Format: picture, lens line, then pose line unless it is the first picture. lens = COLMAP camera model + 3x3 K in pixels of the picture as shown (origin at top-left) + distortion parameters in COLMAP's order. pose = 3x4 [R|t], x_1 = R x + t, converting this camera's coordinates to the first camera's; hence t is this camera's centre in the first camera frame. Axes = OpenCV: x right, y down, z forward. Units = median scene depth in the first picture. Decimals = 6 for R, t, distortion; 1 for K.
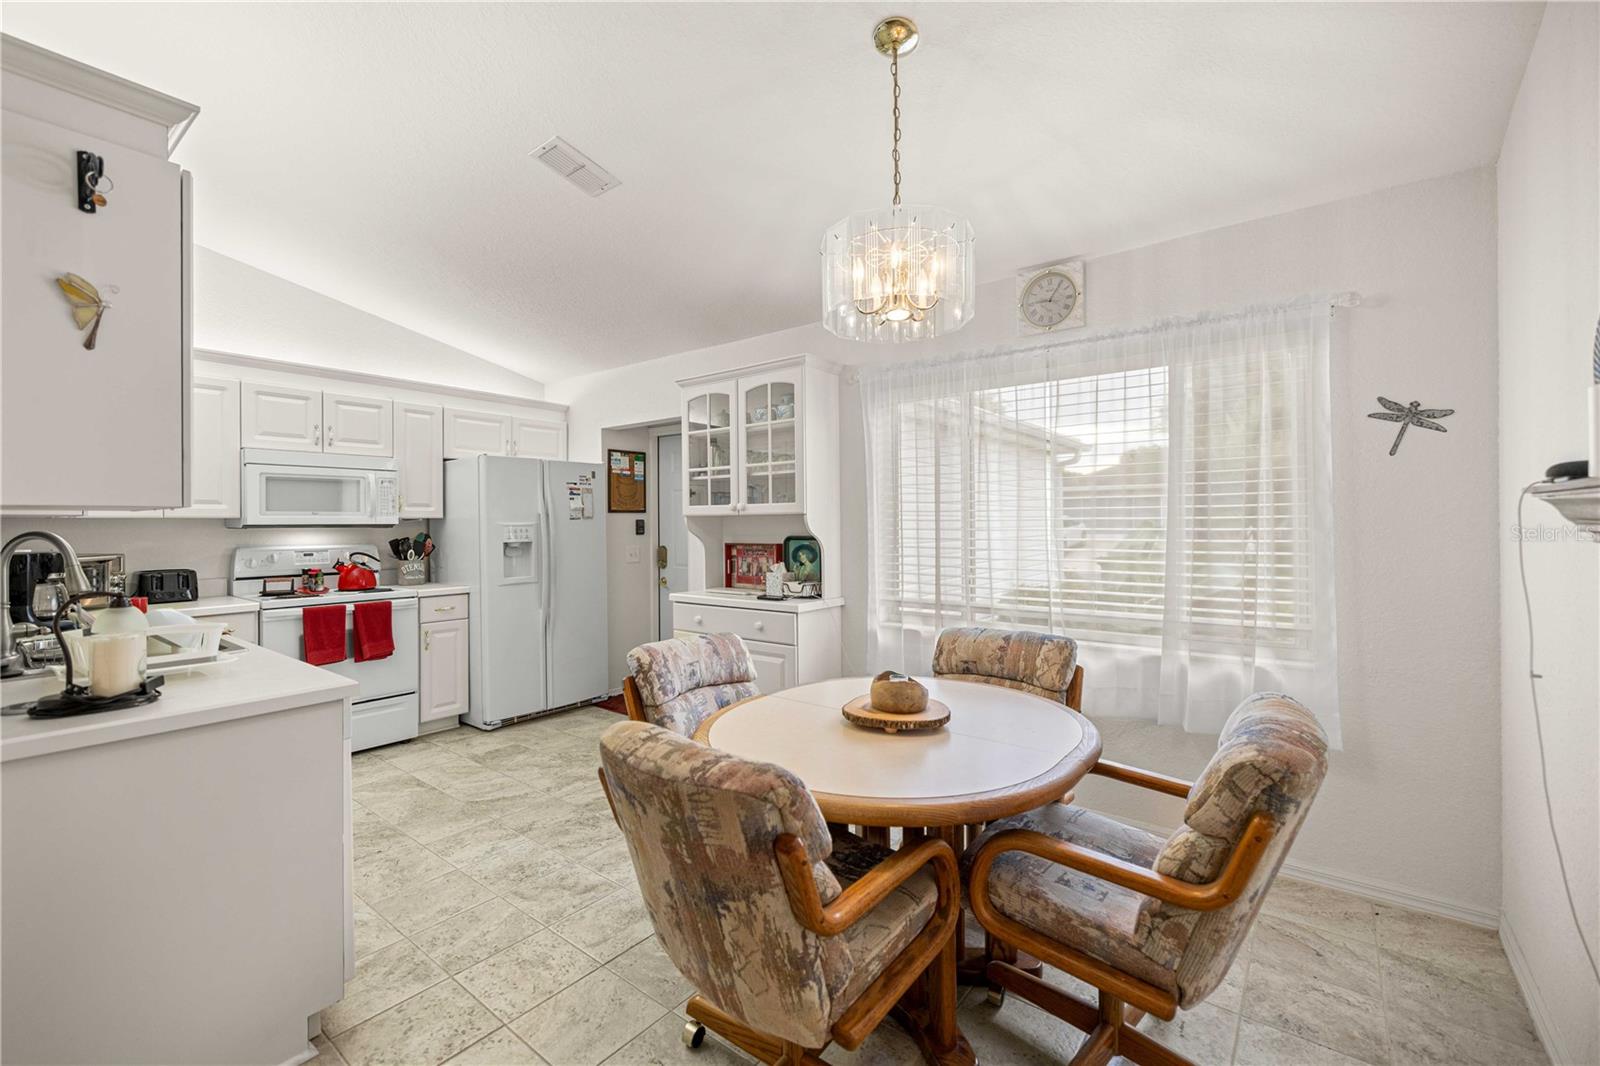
lens RADIAL K [[674.3, 0, 793.4], [0, 674.3, 522.1], [0, 0, 1]] dist [0.002703, -0.000326]
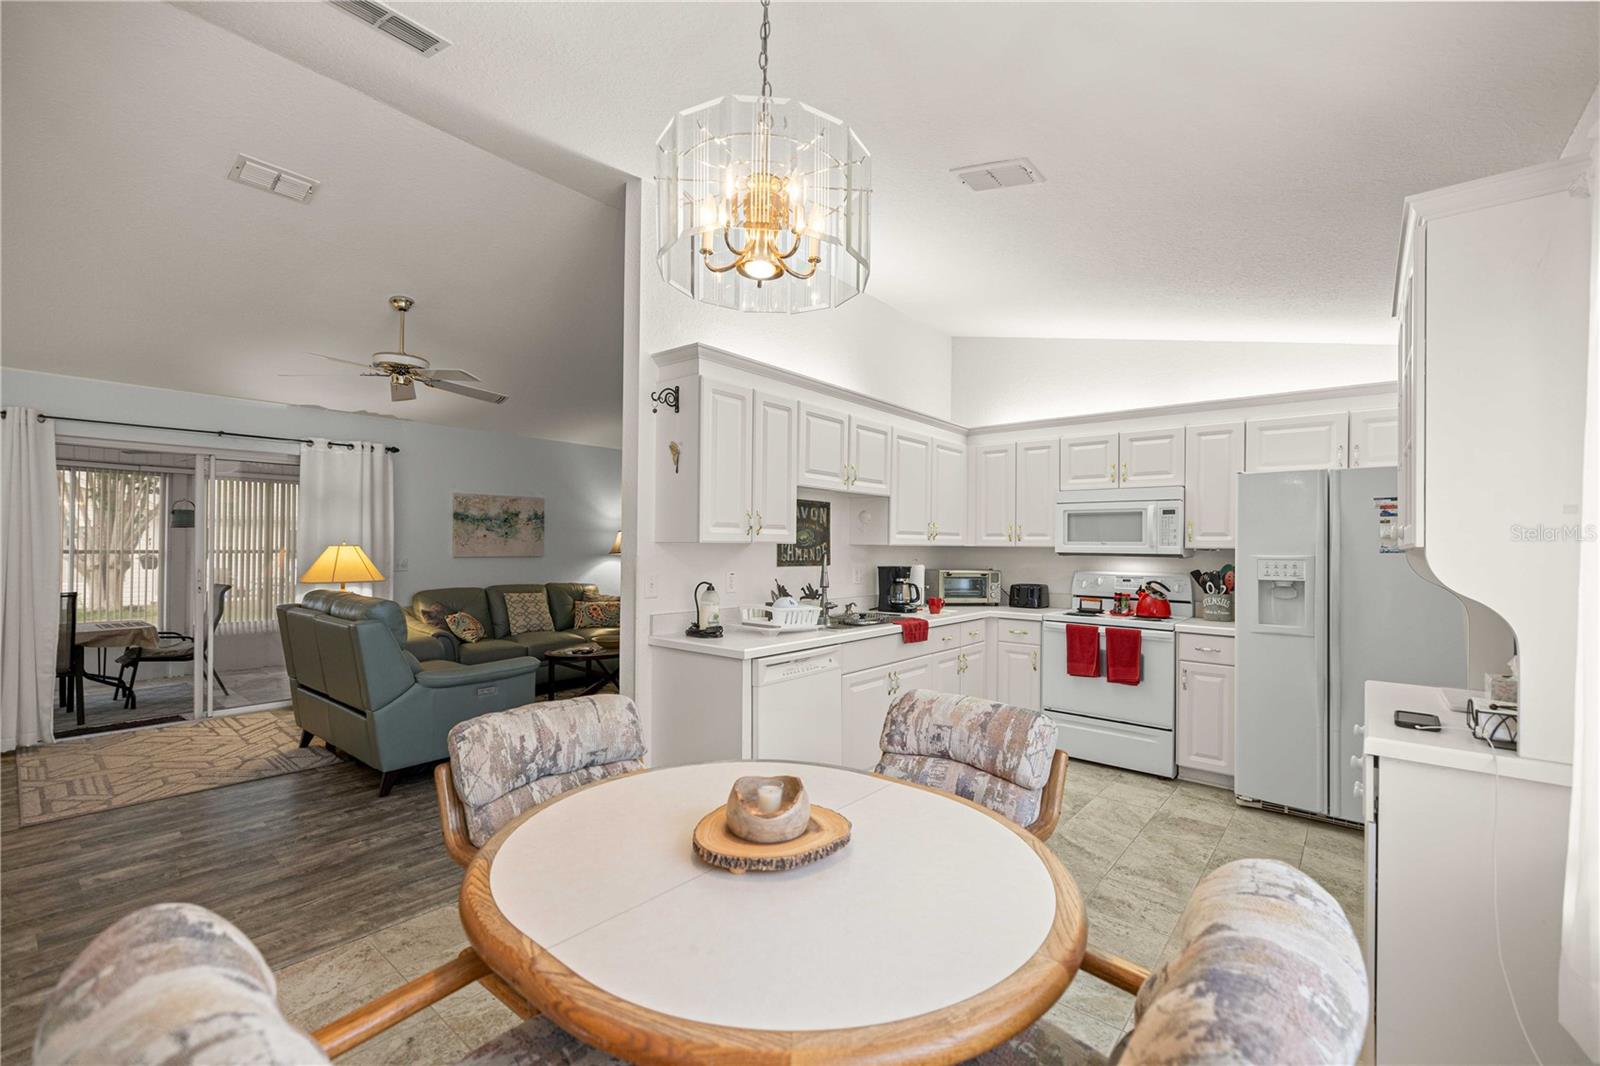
lens RADIAL K [[674.3, 0, 806.2], [0, 674.3, 539.4], [0, 0, 1]] dist [0.002703, -0.000326]
pose [[-0.023363, -0.003137, -0.999722, 0.450753], [-0.009931, 0.999946, -0.002906, -0.011710], [0.999678, 0.009860, -0.023393, 0.555136]]
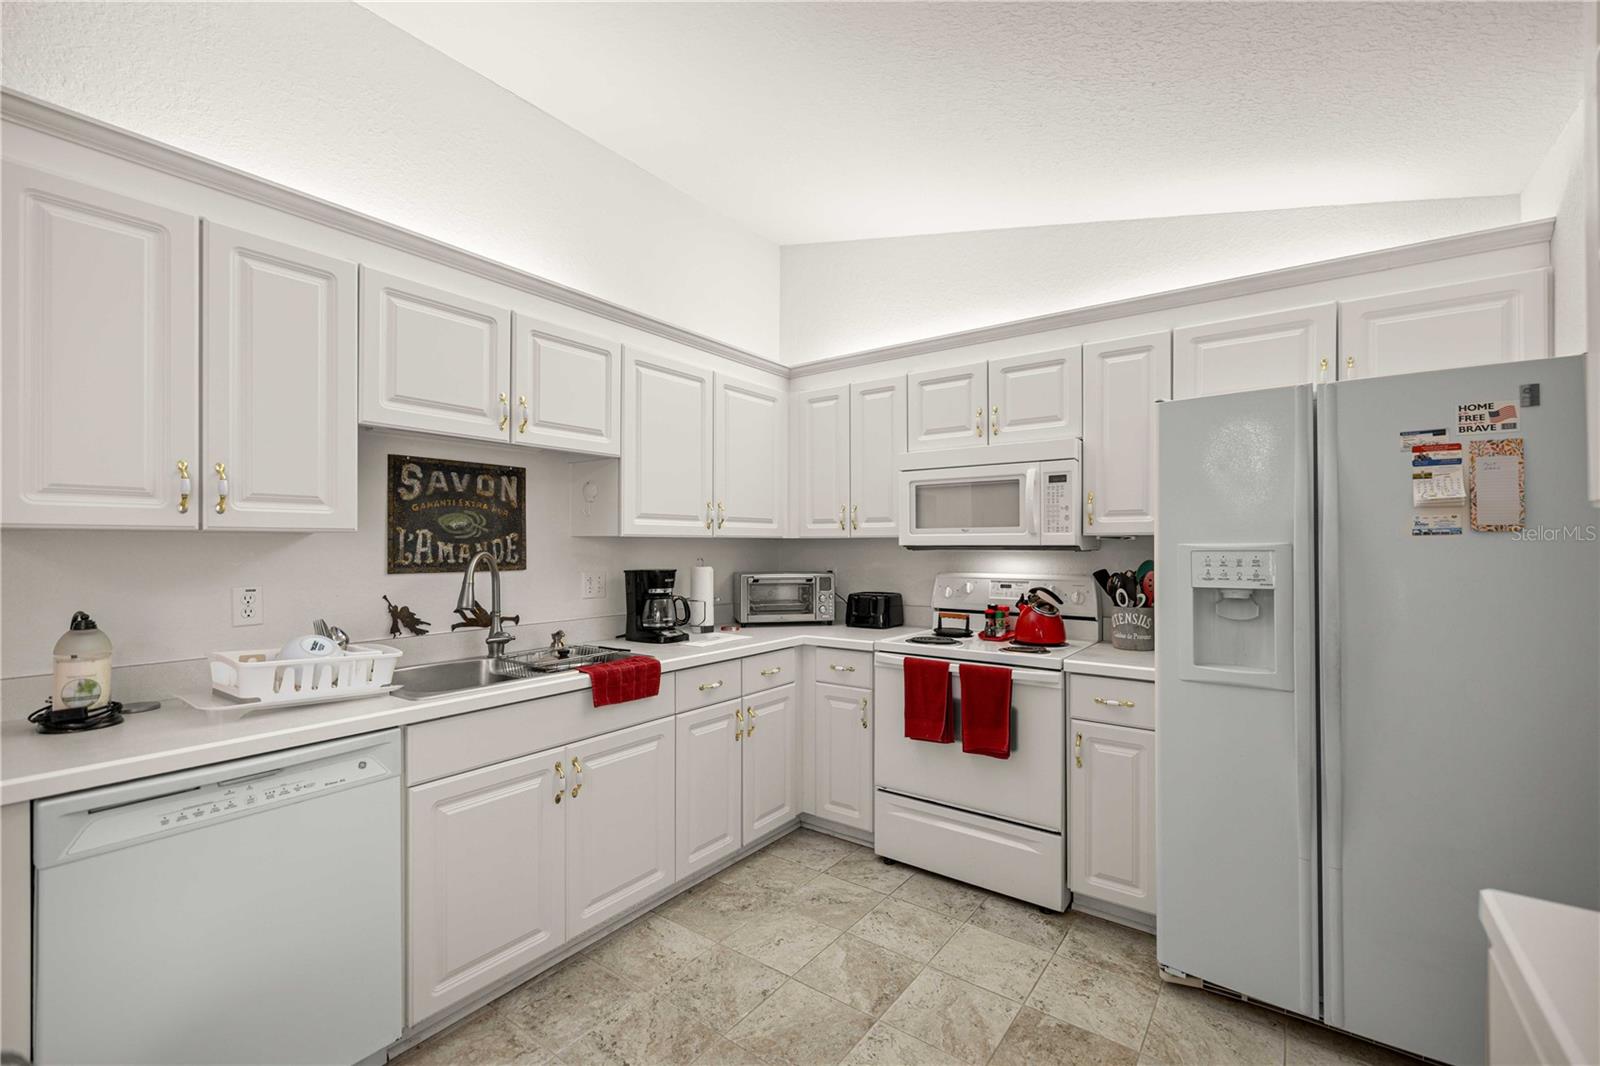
lens RADIAL K [[674.3, 0, 803.9], [0, 674.3, 540.6], [0, 0, 1]] dist [0.002703, -0.000326]
pose [[0.037613, -0.001585, -0.999291, 0.017297], [0.001038, 0.999998, -0.001547, -0.000597], [0.999292, -0.000979, 0.037615, 0.835807]]
